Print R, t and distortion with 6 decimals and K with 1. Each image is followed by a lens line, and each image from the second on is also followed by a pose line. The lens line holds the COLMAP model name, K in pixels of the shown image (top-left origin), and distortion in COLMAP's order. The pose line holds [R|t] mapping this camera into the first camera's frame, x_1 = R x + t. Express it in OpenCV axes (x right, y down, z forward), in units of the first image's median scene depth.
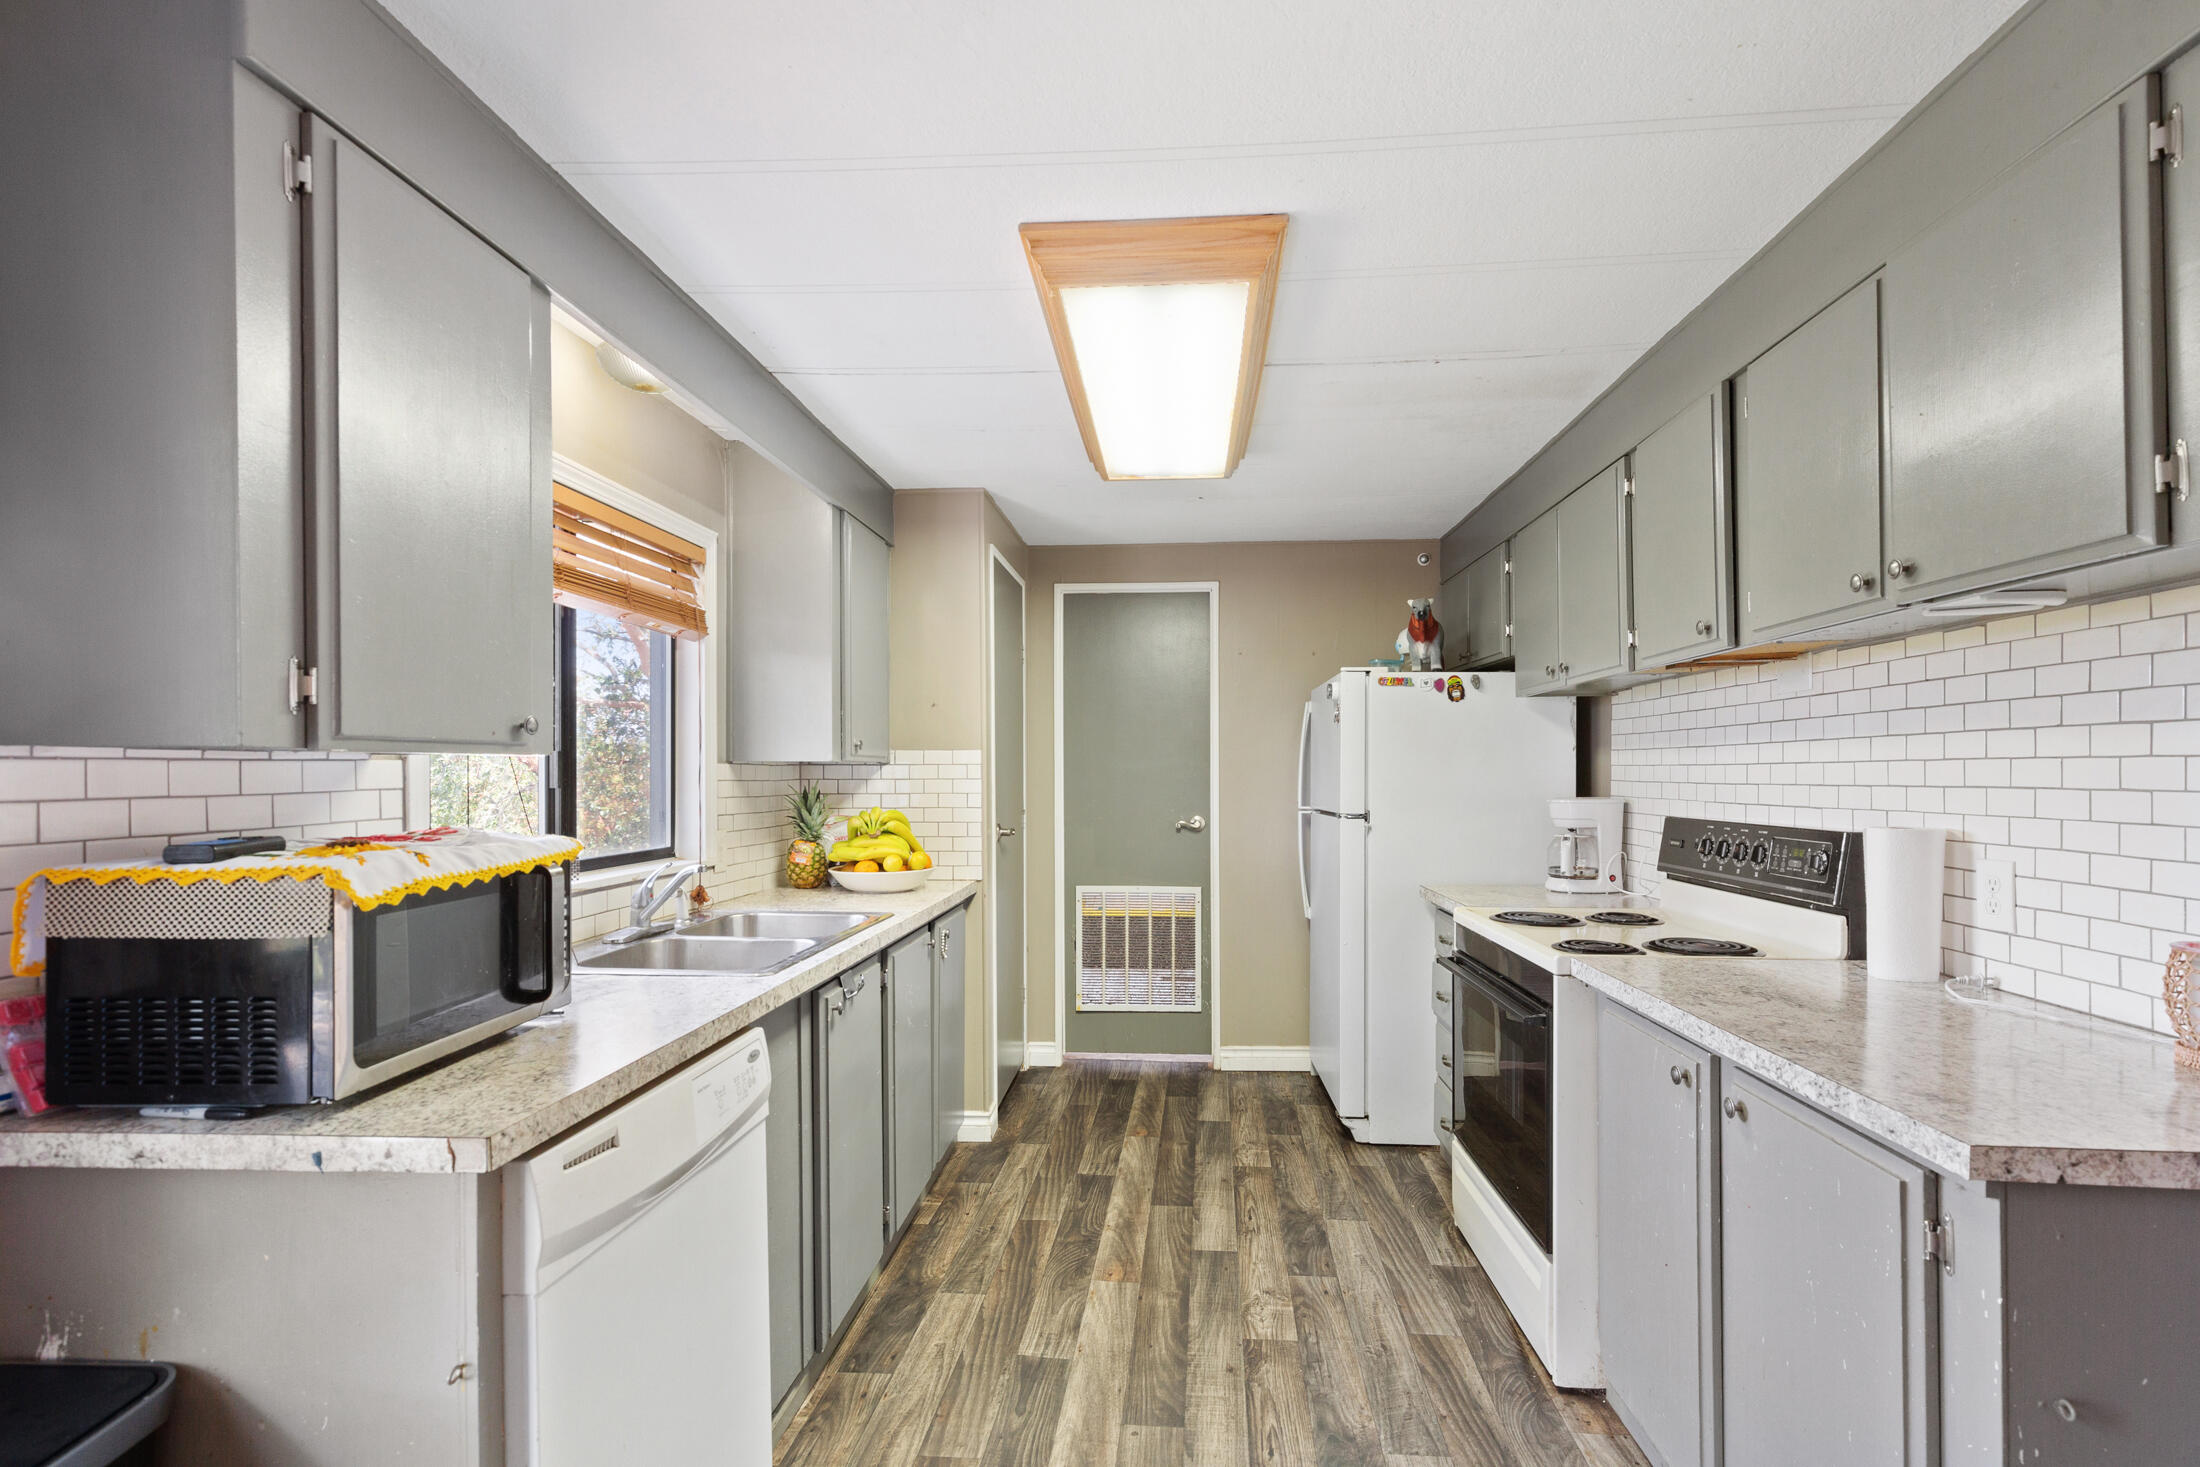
lens RADIAL K [[995.5, 0, 1086.9], [0, 995.5, 778.5], [0, 0, 1]] dist [0.006971, -0.001267]
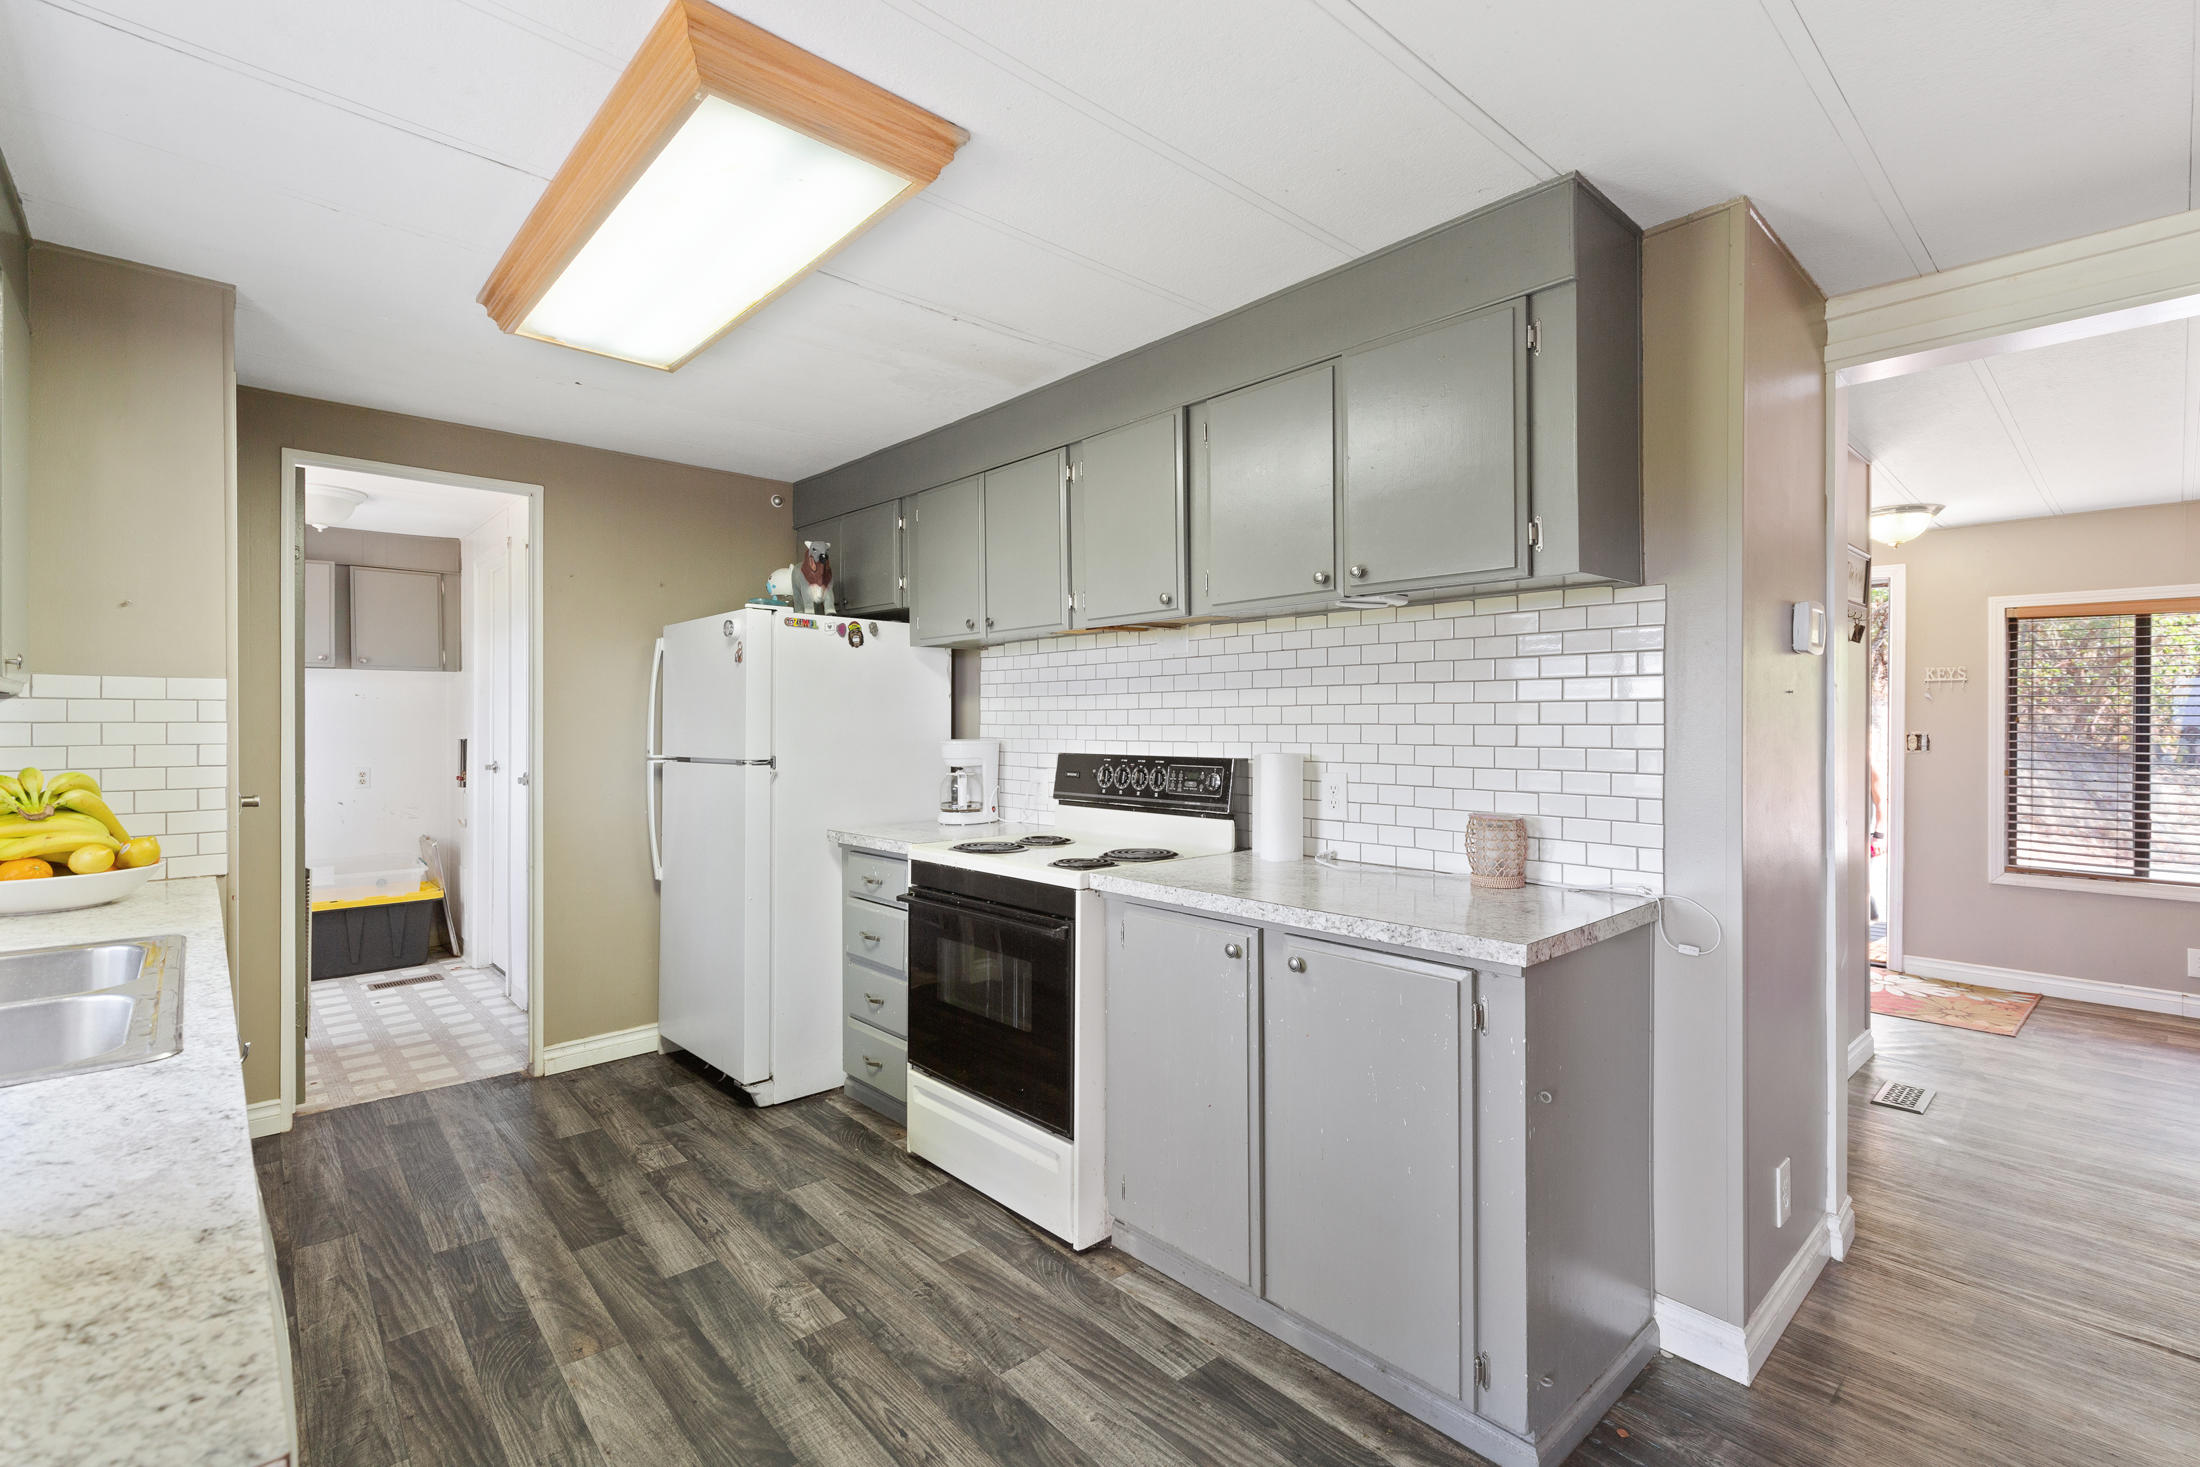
lens RADIAL K [[995.5, 0, 1102.2], [0, 995.5, 726.6], [0, 0, 1]] dist [0.006971, -0.001267]
pose [[0.679837, -0.001405, 0.733362, -0.295887], [0.003693, 0.999992, -0.001507, 0.009681], [-0.733354, 0.003733, 0.679837, 0.174239]]
